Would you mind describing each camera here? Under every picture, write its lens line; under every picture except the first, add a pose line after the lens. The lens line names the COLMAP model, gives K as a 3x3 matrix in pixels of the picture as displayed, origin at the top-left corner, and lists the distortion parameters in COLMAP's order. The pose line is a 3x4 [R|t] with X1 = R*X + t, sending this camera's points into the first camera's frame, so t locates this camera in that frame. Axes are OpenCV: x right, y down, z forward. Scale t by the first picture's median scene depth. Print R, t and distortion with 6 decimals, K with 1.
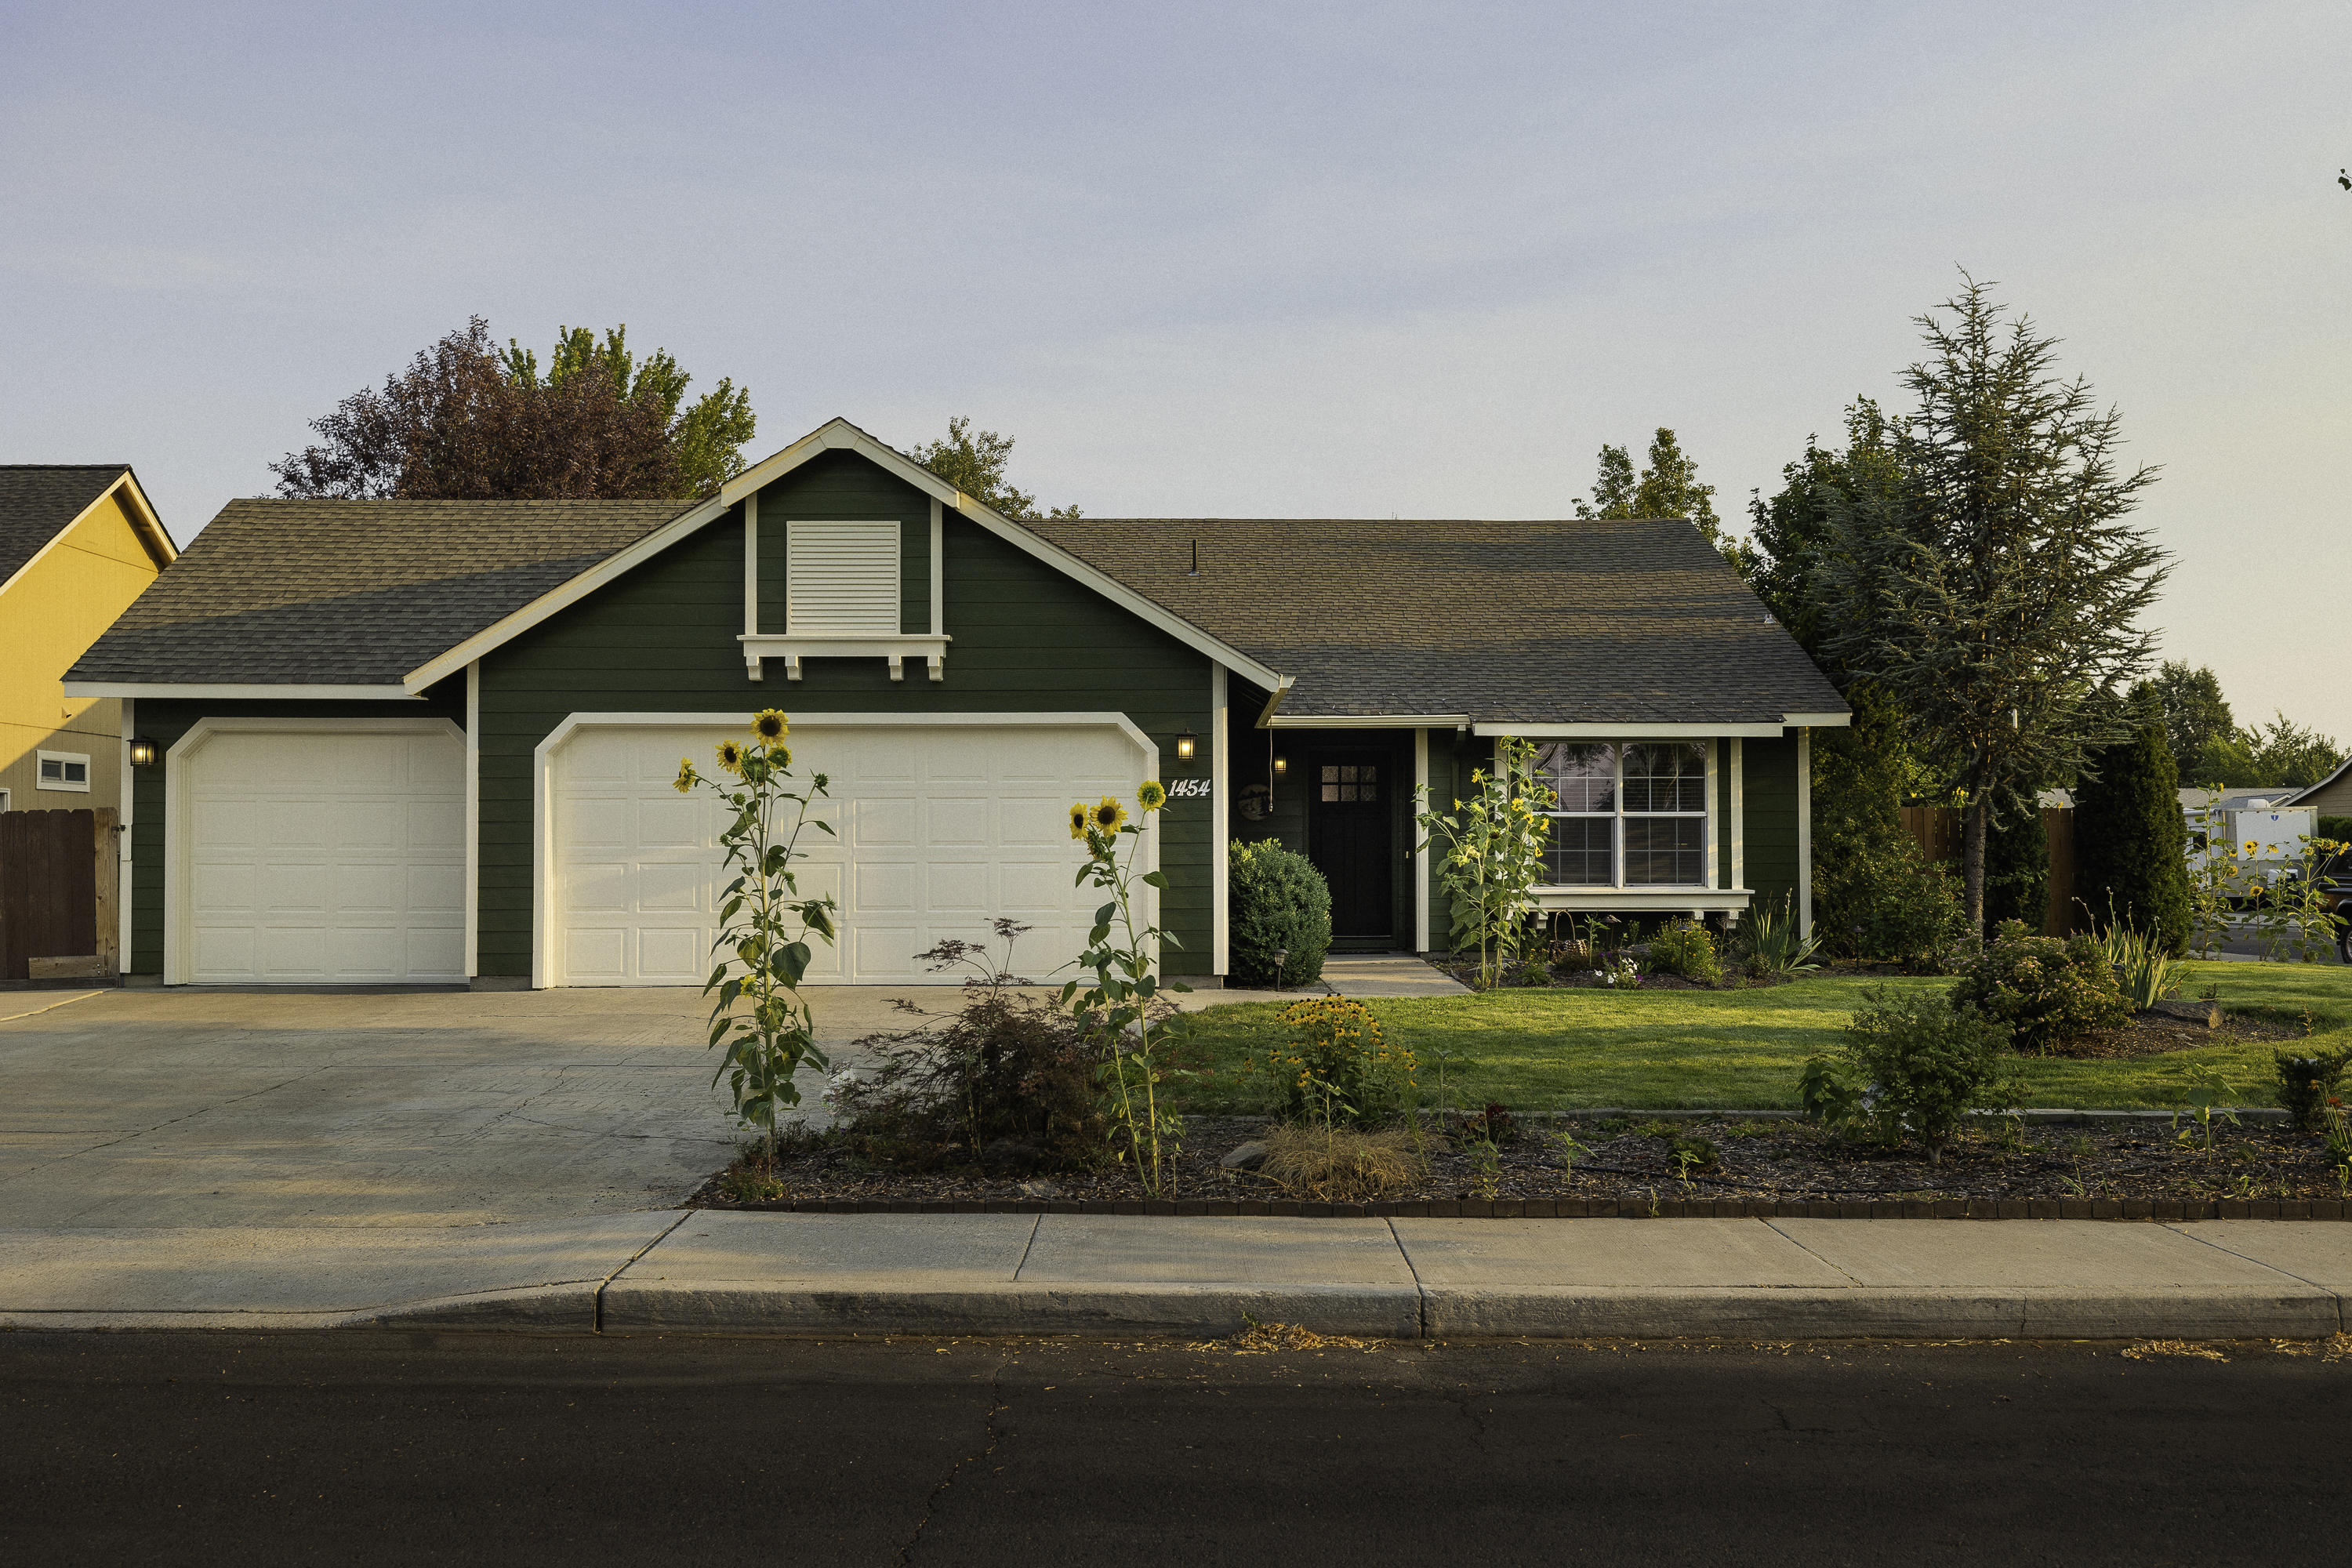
lens RADIAL K [[2358.6, 0, 1175.7], [0, 2358.6, 783.7], [0, 0, 1]] dist [-0.000320, 0.000000]
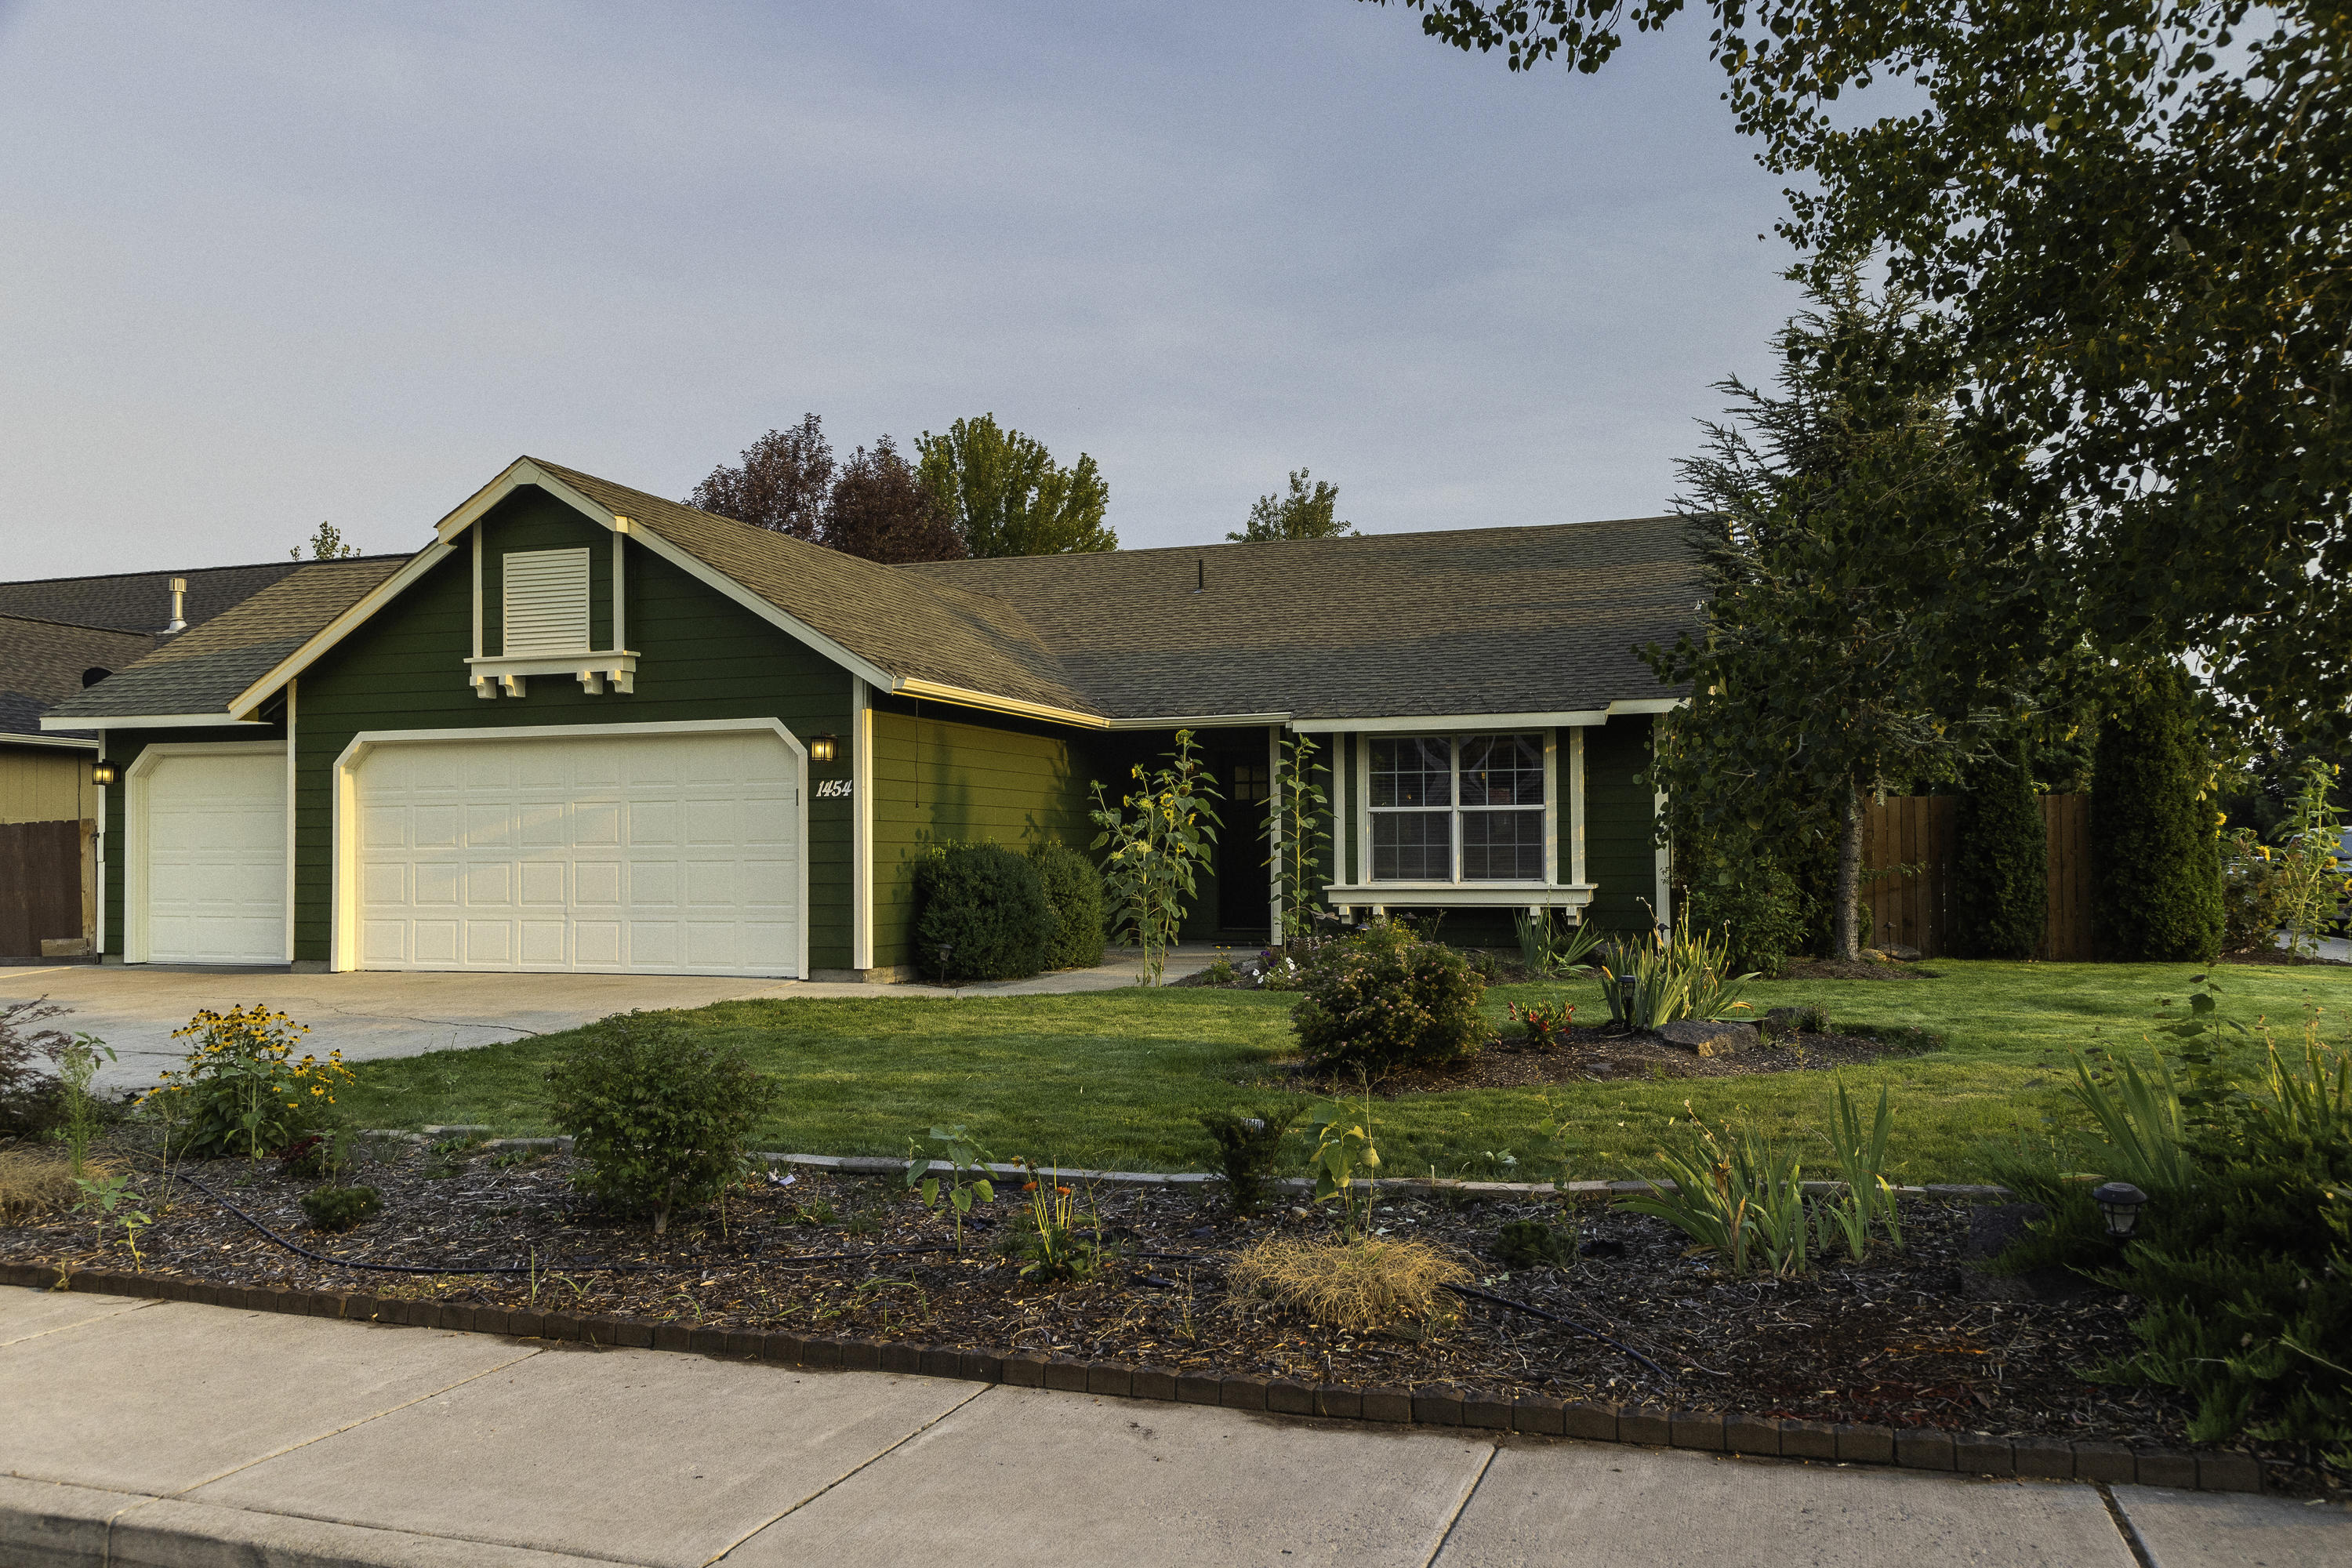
lens RADIAL K [[1906.5, 0, 1176.1], [0, 1906.5, 790.2], [0, 0, 1]] dist [0.003223, -0.007697]
pose [[0.939856, -0.016111, -0.341191, 0.420840], [0.016096, 0.999866, -0.002876, 0.007088], [0.341192, -0.002789, 0.939990, 0.256186]]
